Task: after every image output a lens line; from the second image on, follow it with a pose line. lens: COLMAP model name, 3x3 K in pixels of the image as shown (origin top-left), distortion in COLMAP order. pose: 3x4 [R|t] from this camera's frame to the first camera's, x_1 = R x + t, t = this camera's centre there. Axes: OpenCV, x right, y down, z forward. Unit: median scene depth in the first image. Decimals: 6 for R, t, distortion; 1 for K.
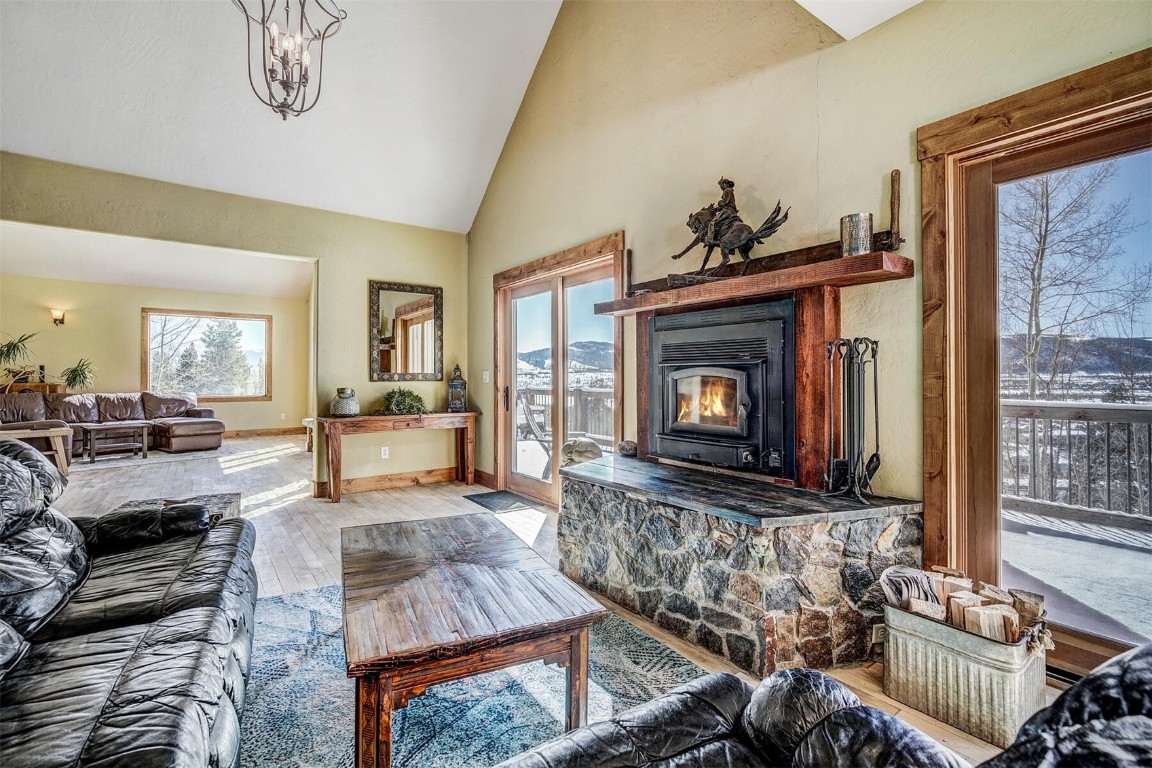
lens RADIAL K [[524.9, 0, 572.7], [0, 524.9, 377.9], [0, 0, 1]] dist [-0.001859, -0.000126]
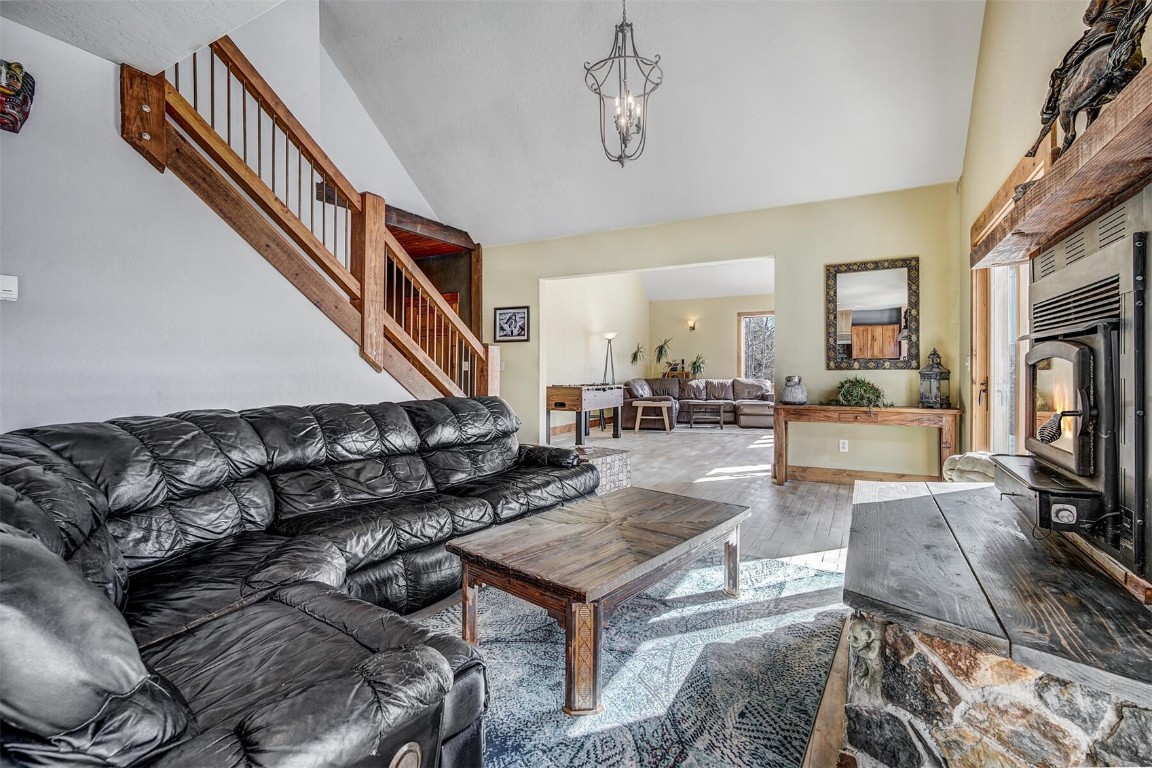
lens RADIAL K [[524.6, 0, 578.4], [0, 524.6, 368.9], [0, 0, 1]] dist [-0.005116, -0.000032]
pose [[0.427712, -0.001938, -0.903913, 0.285137], [0.003806, 0.999993, -0.000343, 0.003634], [0.903907, -0.003294, 0.427716, 0.170424]]
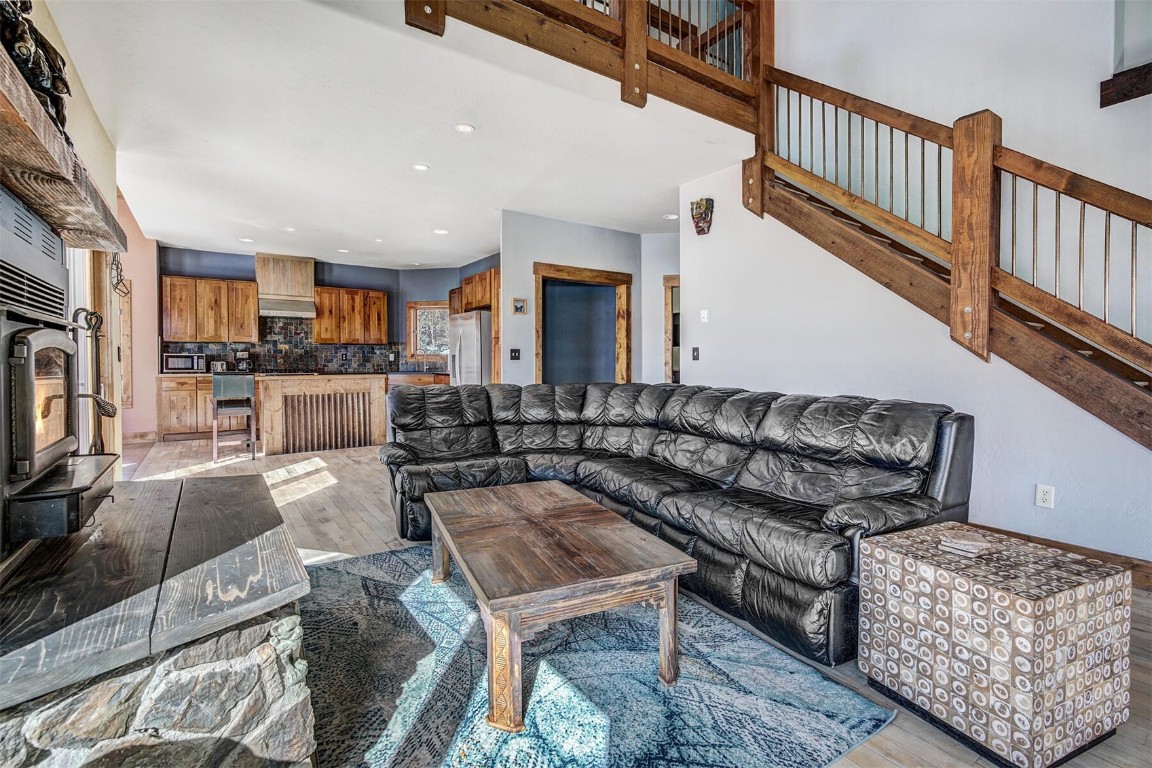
lens RADIAL K [[524.6, 0, 578.4], [0, 524.6, 368.9], [0, 0, 1]] dist [-0.005116, -0.000032]
pose [[-0.999915, -0.000362, 0.013028, -0.136266], [-0.000149, 0.999867, 0.016316, 0.005129], [-0.013032, 0.016312, -0.999782, 0.796251]]
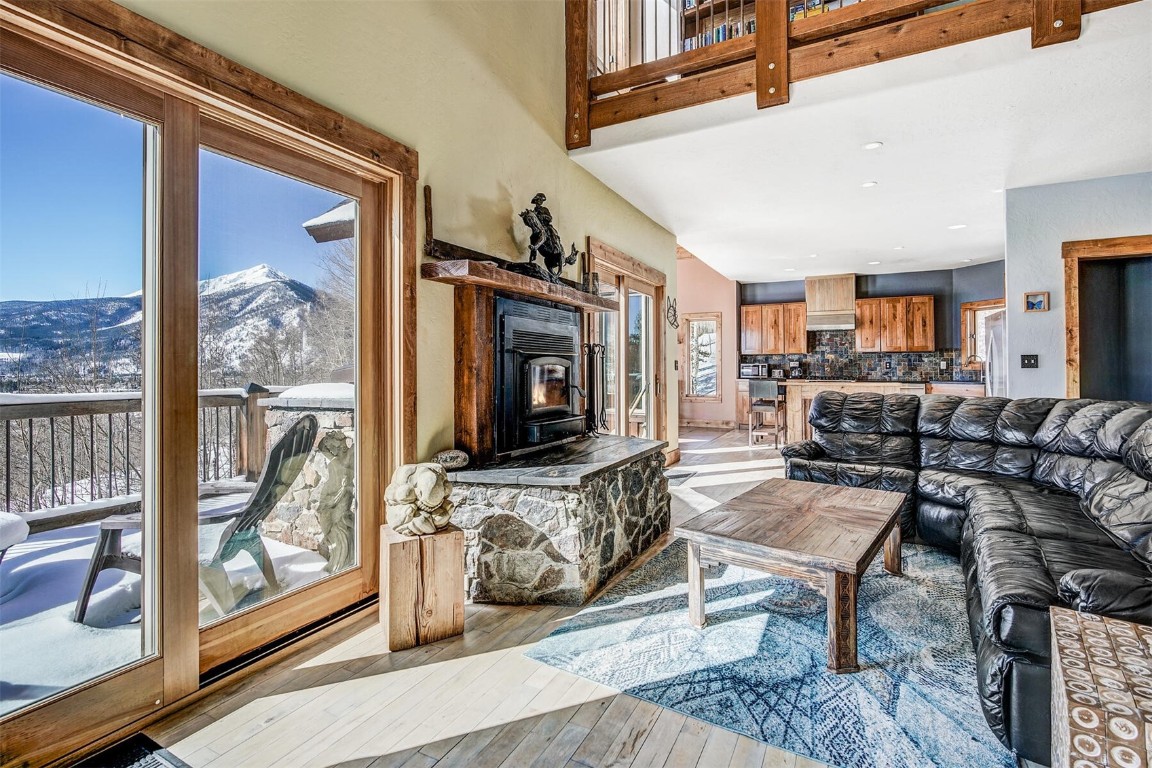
lens RADIAL K [[531.4, 0, 583.0], [0, 531.4, 364.8], [0, 0, 1]] dist [-0.005458, -0.000100]
pose [[-0.450922, 0.006872, 0.892537, -0.437372], [0.001596, 0.999975, -0.006894, 0.003394], [-0.892562, -0.001684, -0.450921, 0.782174]]
